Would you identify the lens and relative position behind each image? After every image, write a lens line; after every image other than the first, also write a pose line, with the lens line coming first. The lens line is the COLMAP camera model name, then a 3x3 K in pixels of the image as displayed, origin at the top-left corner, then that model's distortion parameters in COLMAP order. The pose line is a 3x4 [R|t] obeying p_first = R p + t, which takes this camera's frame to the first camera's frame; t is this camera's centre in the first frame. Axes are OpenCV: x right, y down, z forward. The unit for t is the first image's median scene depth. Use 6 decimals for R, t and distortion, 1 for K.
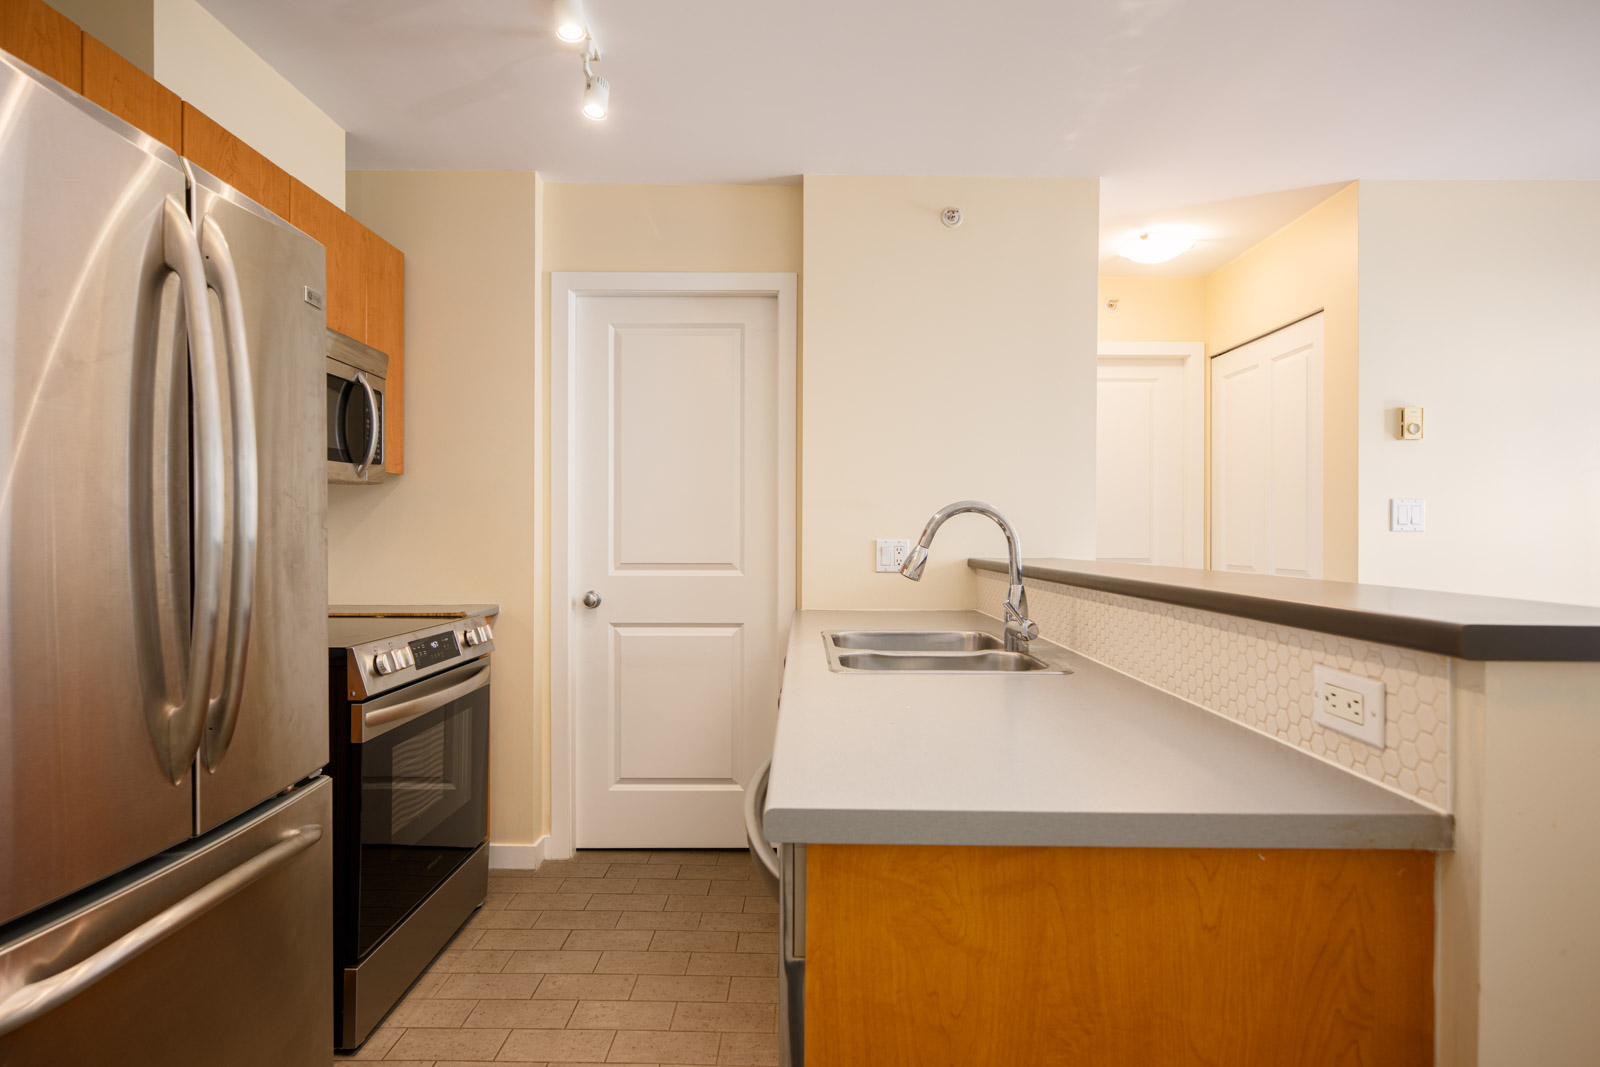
lens RADIAL K [[823.2, 0, 800.0], [0, 823.2, 533.5], [0, 0, 1]] dist [-0.000590, 0.000324]
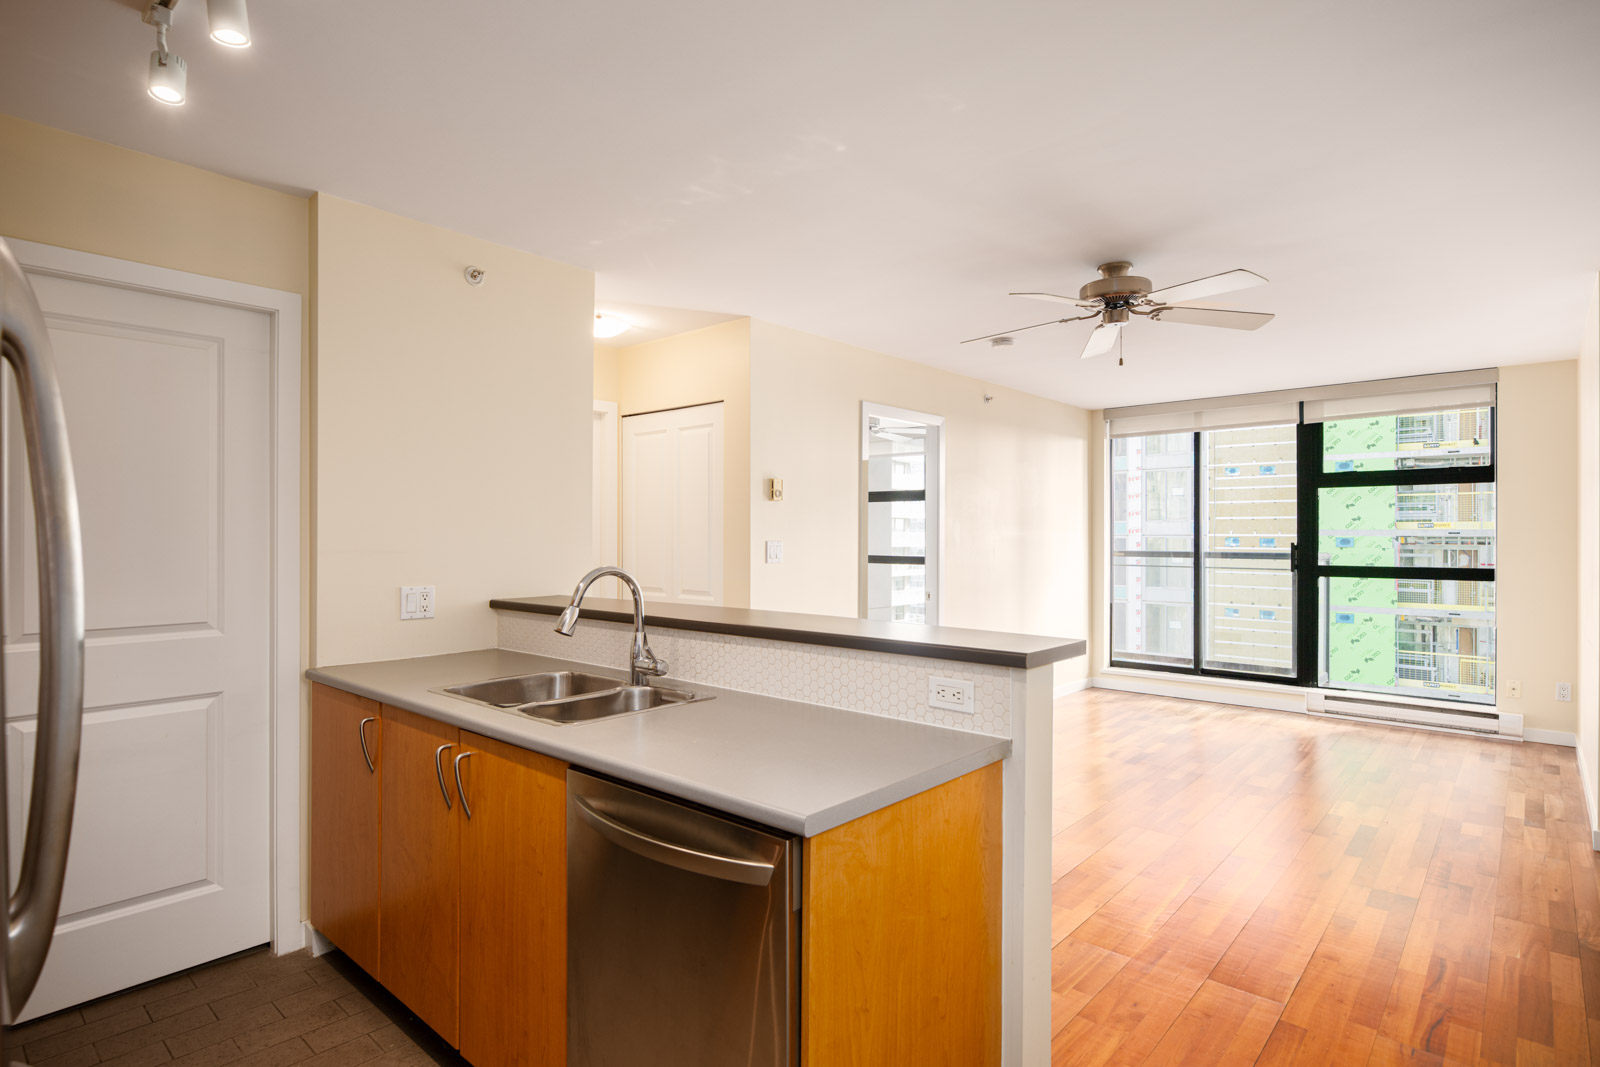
lens RADIAL K [[825.8, 0, 804.6], [0, 825.8, 533.0], [0, 0, 1]] dist [0.002372, 0.001595]
pose [[0.660615, -0.000903, 0.750724, -0.386661], [0.001121, 0.999999, 0.000216, -0.066167], [-0.750724, 0.000699, 0.660616, -0.014153]]
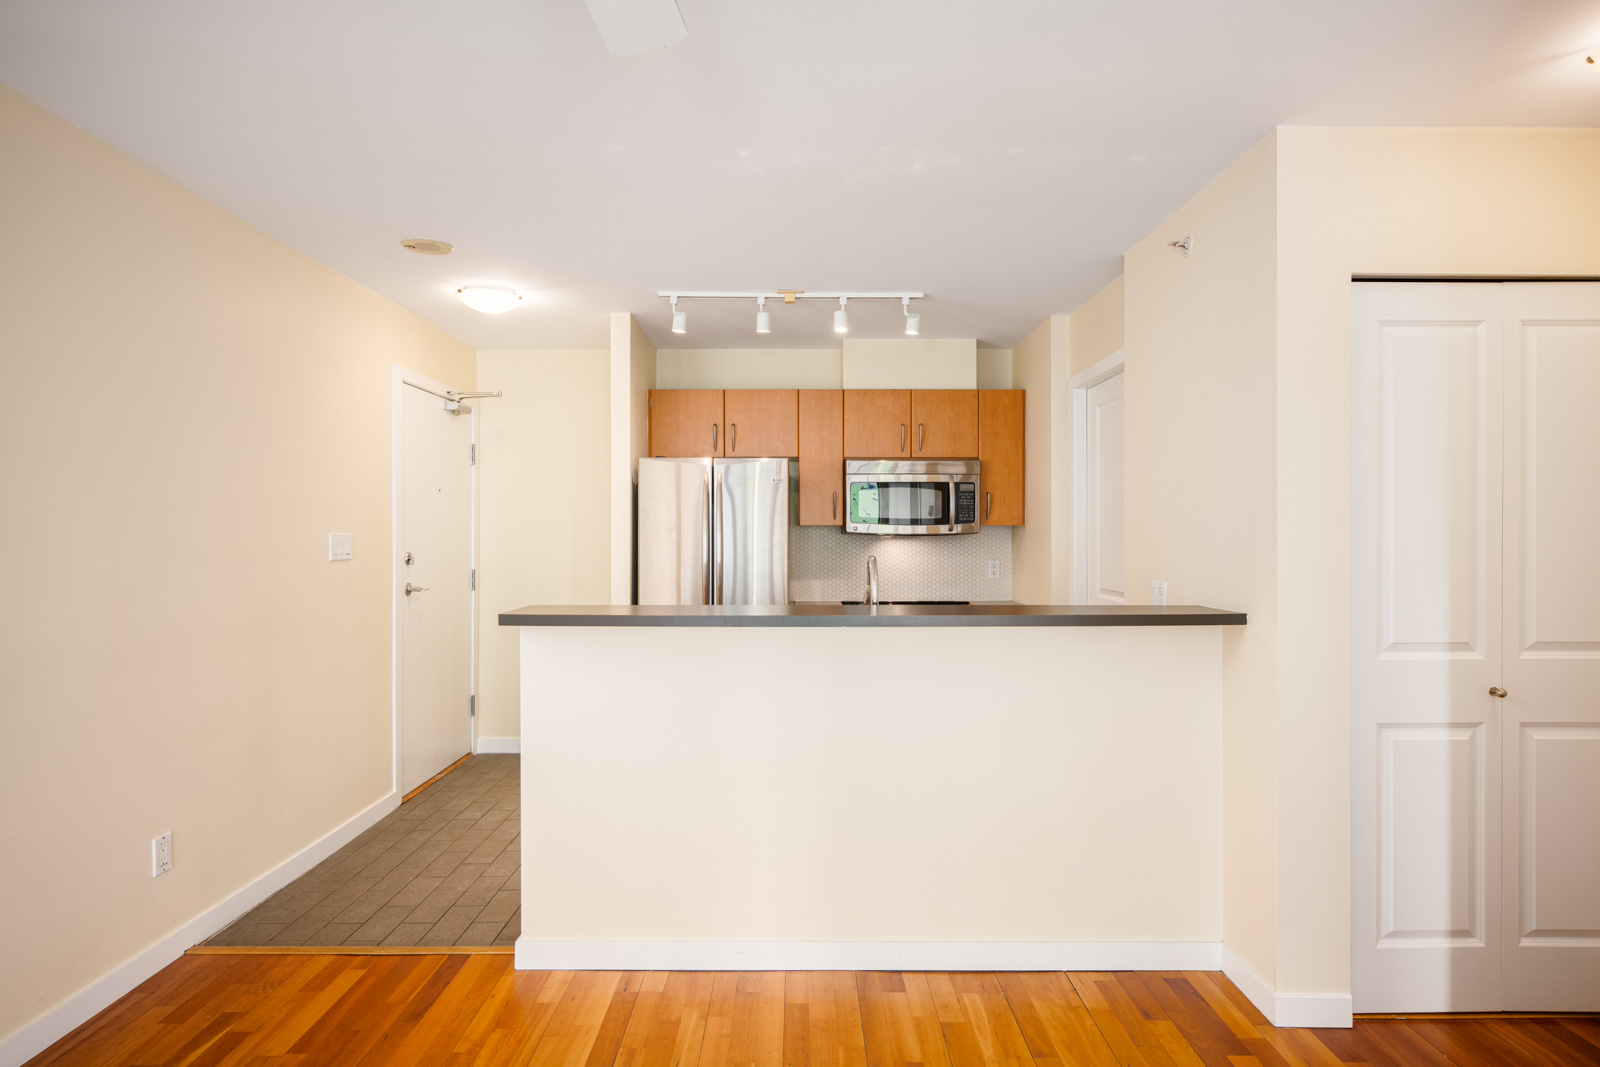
lens RADIAL K [[818.1, 0, 803.5], [0, 818.1, 533.0], [0, 0, 1]] dist [-0.001548, 0.001280]
pose [[0.011551, -0.005995, -0.999915, 1.323806], [-0.000173, 0.999982, -0.005998, -0.054334], [0.999933, 0.000242, 0.011550, 0.642528]]
